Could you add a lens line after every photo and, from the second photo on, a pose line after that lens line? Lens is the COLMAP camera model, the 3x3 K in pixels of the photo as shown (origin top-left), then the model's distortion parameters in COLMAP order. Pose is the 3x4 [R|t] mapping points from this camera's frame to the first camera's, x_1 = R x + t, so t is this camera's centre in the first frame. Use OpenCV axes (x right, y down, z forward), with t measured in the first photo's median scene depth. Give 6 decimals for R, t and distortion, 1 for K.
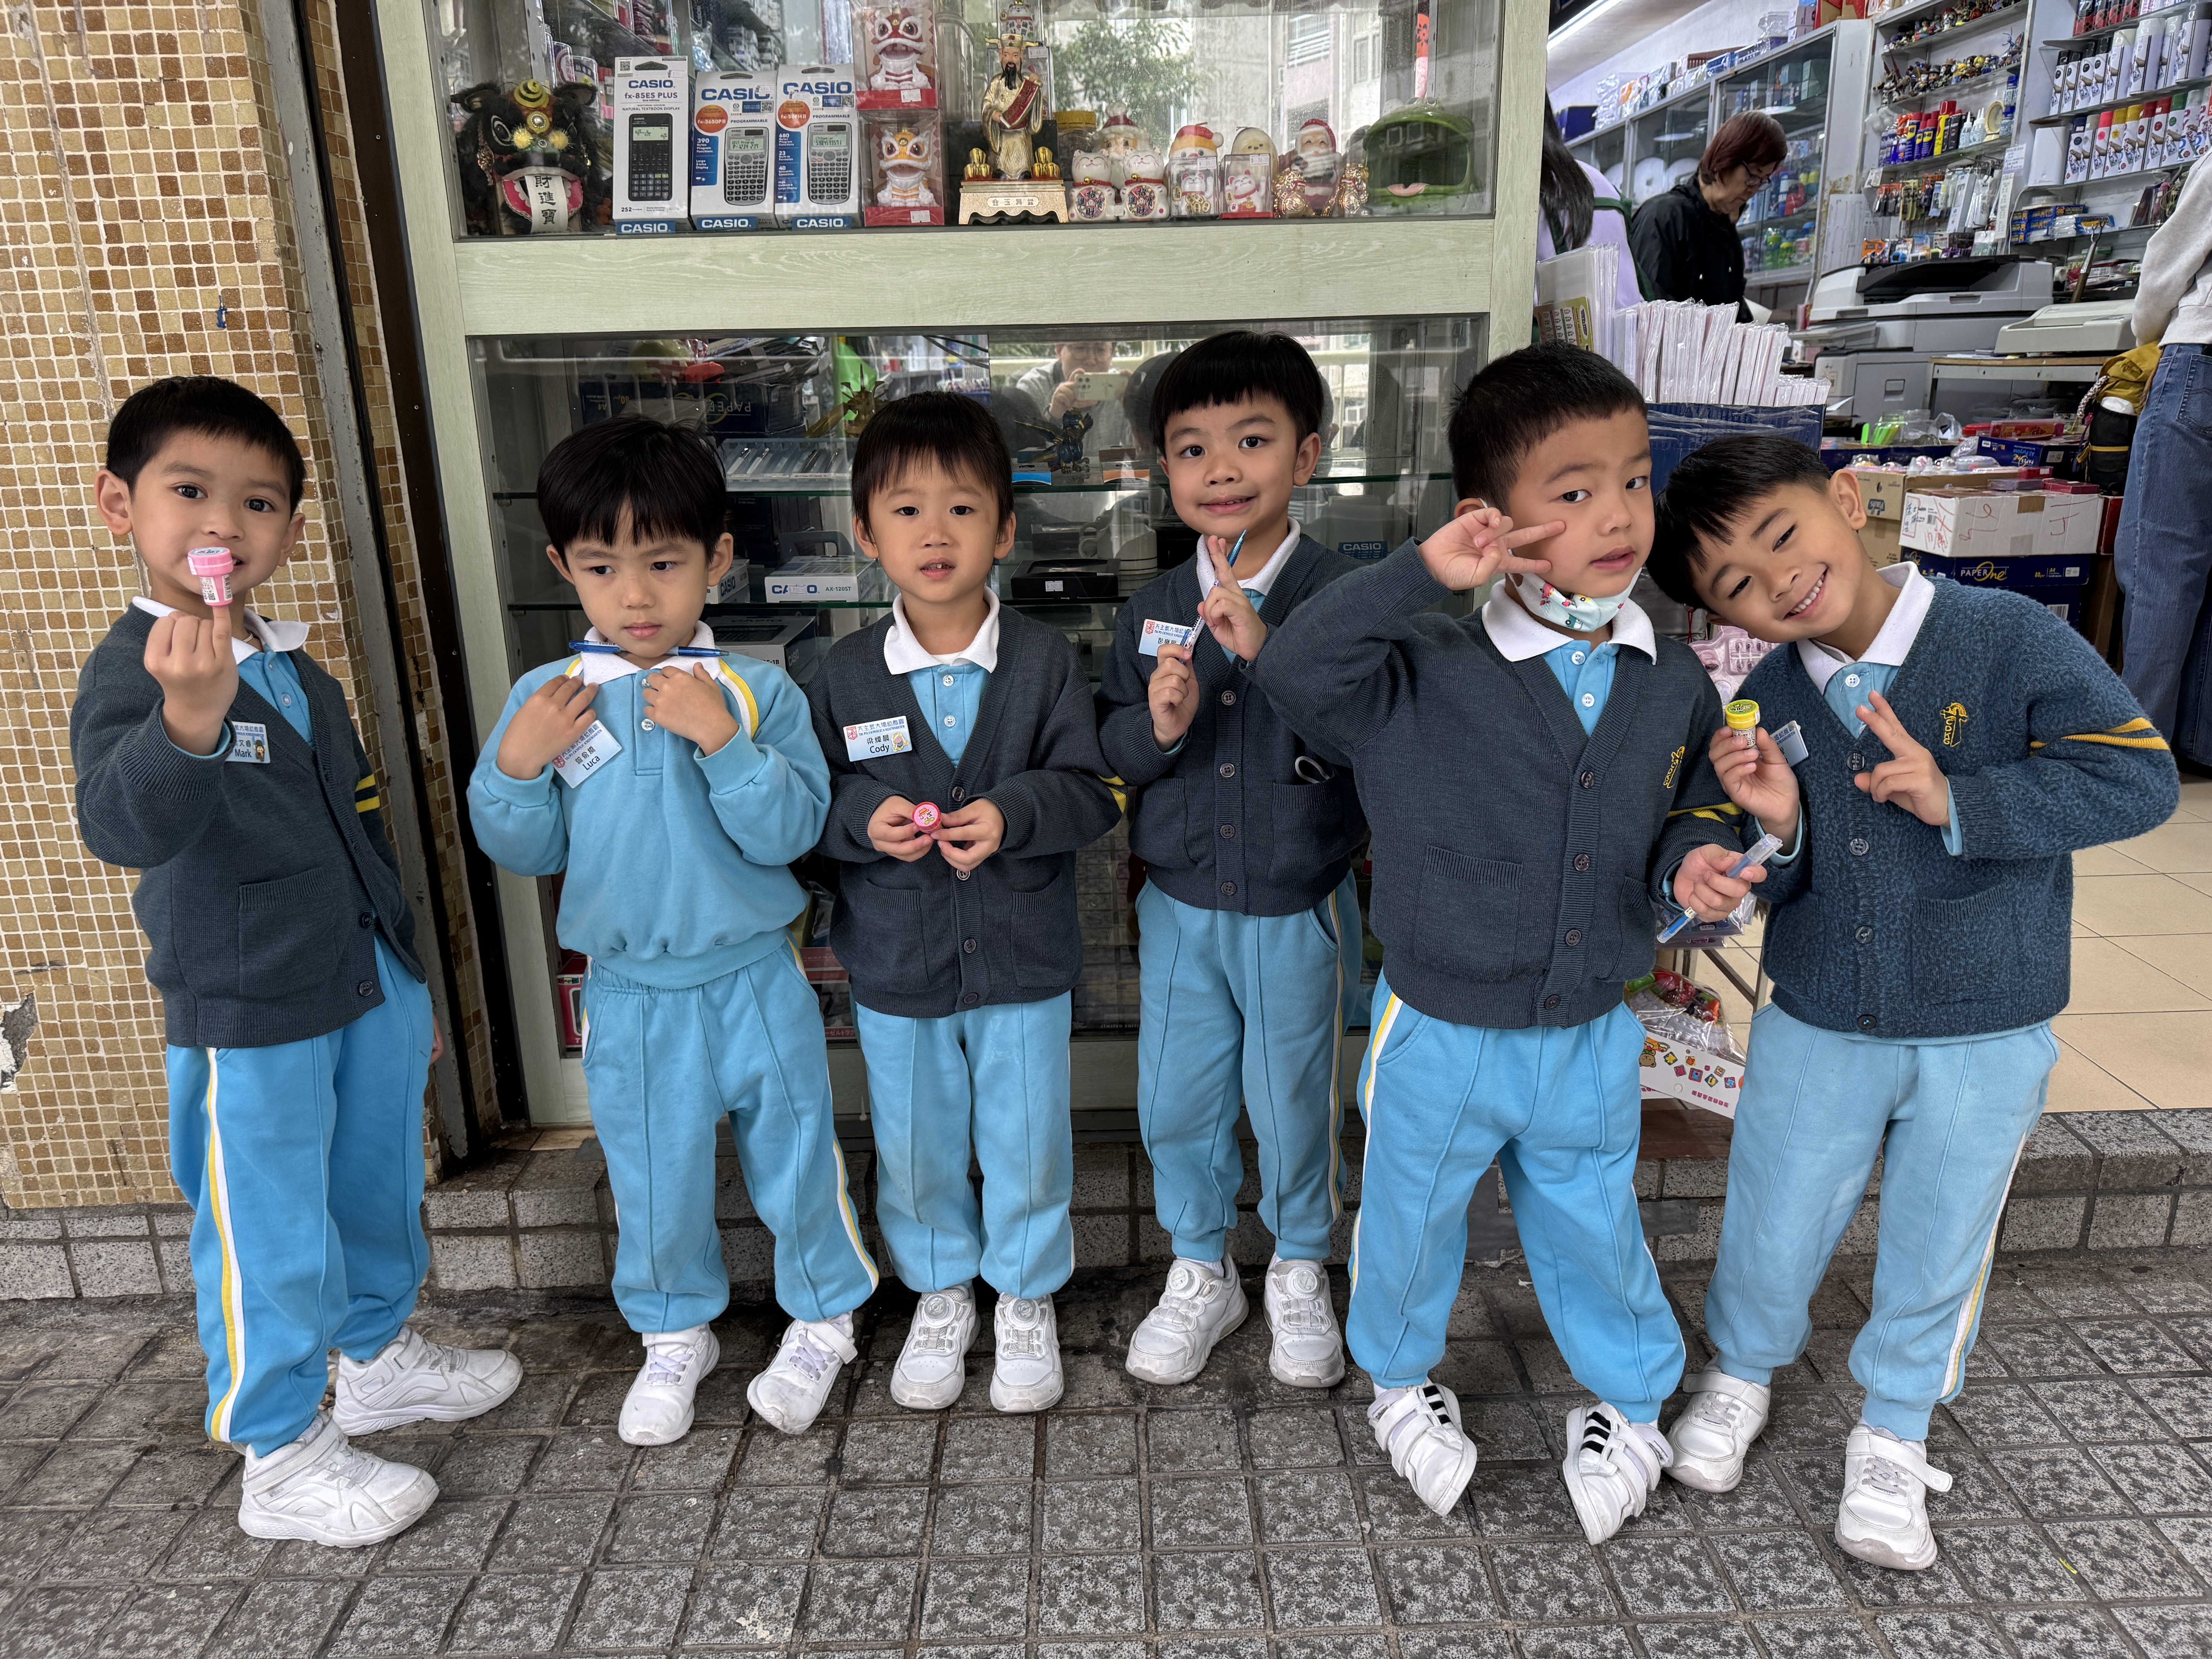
lens RADIAL K [[1577.7, 0, 1106.0], [0, 1577.7, 829.5], [0, 0, 1]] dist [-0.003266, 0.001523]
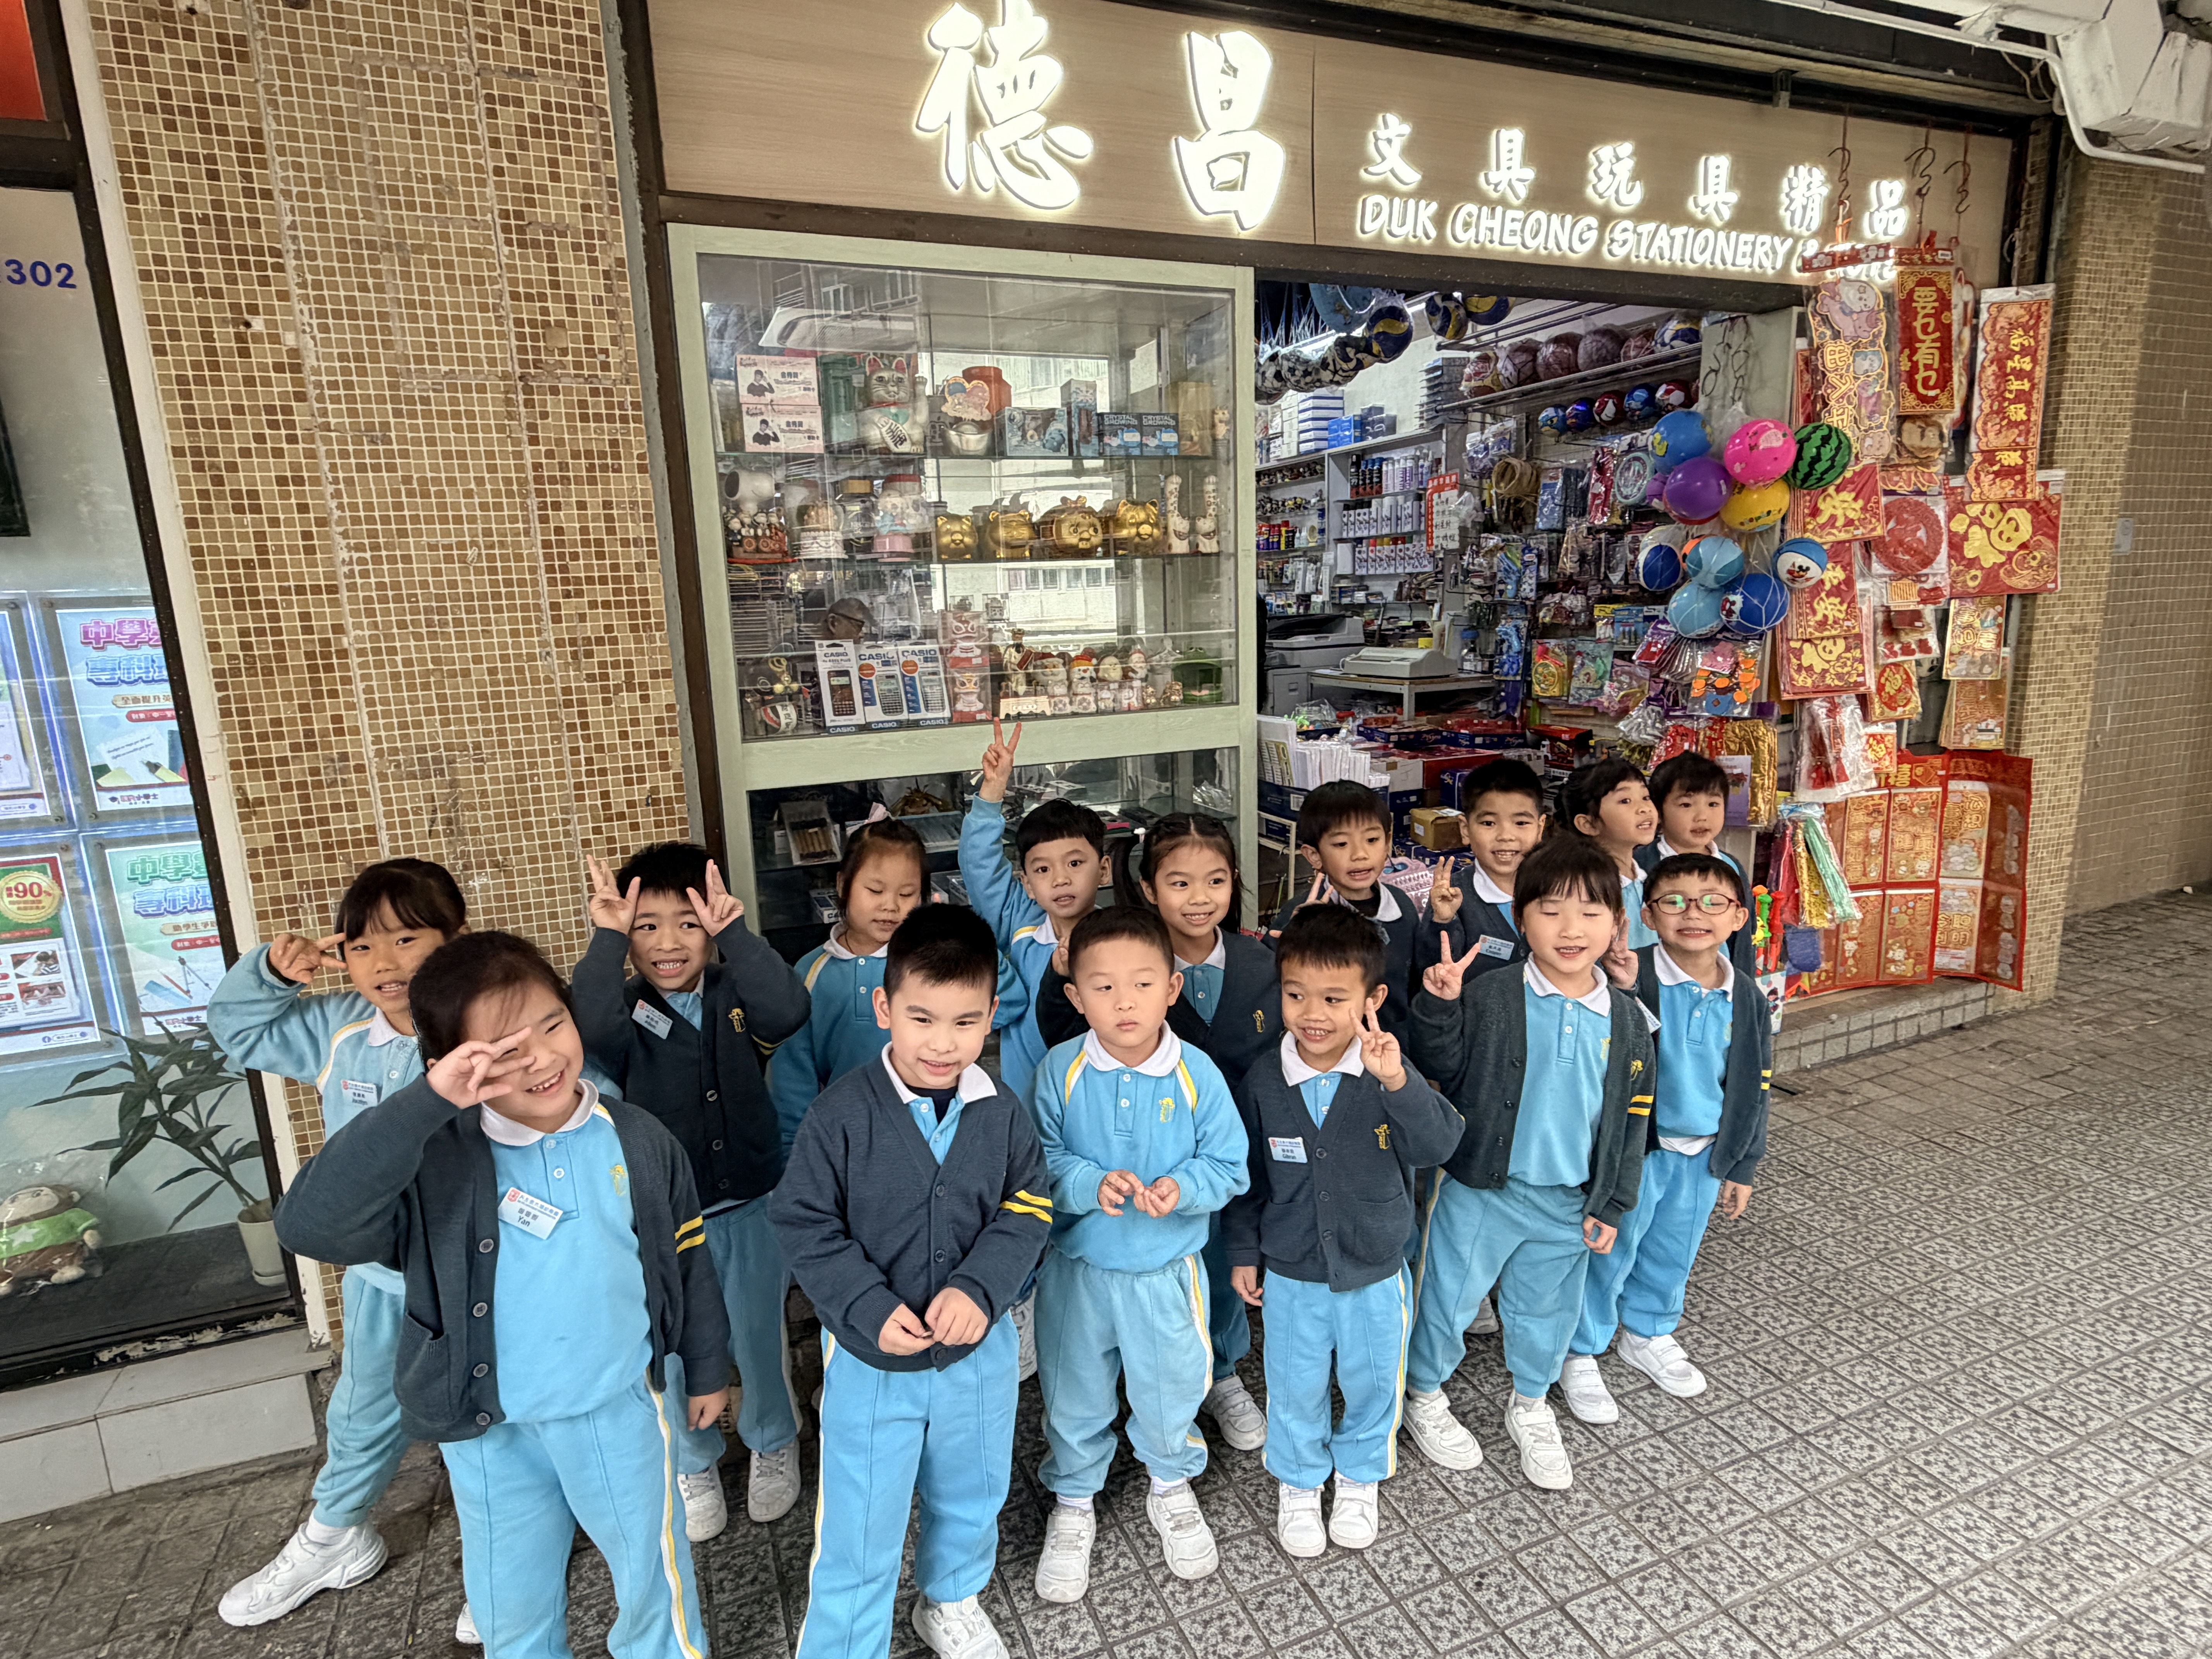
lens RADIAL K [[1215.1, 0, 1106.0], [0, 1215.1, 829.5], [0, 0, 1]] dist [0.003168, 0.000180]
pose [[0.926612, -0.081188, 0.367149, -0.590761], [0.117179, 0.990138, -0.076788, -0.120783], [-0.357294, 0.114175, 0.926987, -0.499307]]
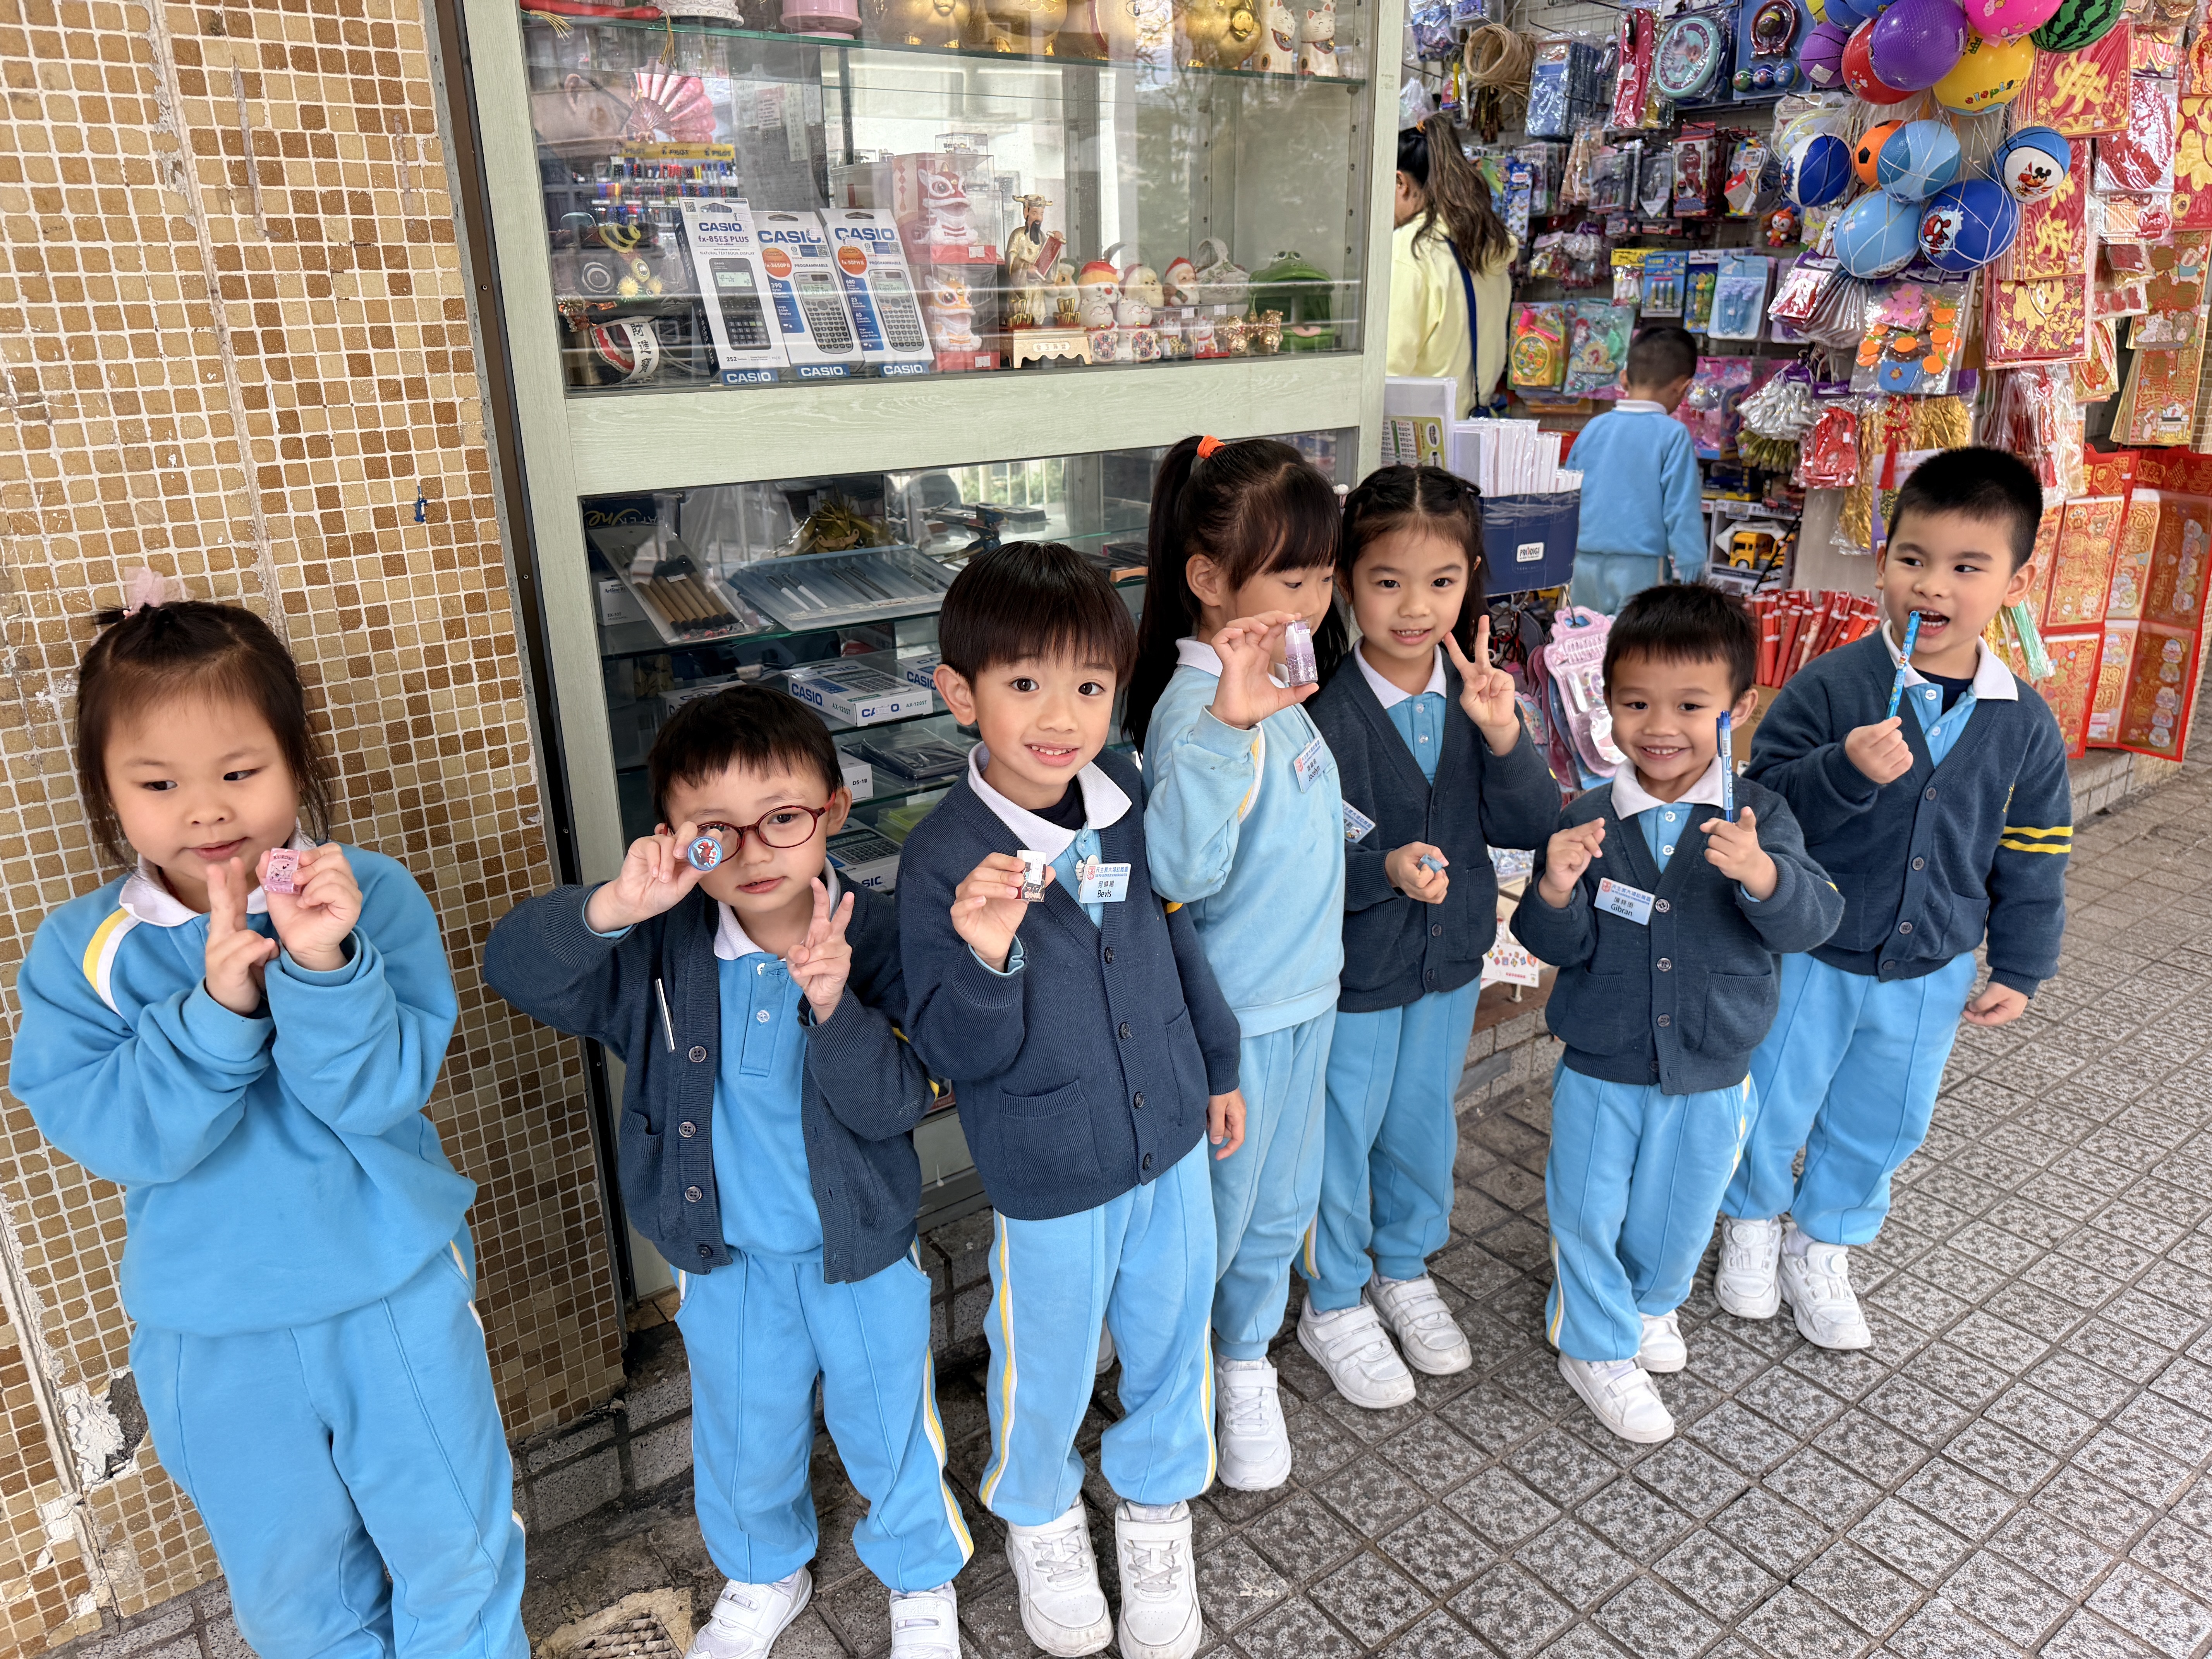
lens RADIAL K [[1571.5, 0, 1106.0], [0, 1571.5, 829.5], [0, 0, 1]] dist [0.018506, -0.024111]
pose [[0.803801, -0.186269, 0.564984, -0.783870], [0.158418, 0.982445, 0.098519, -0.176902], [-0.573417, 0.010314, 0.819199, 0.066344]]
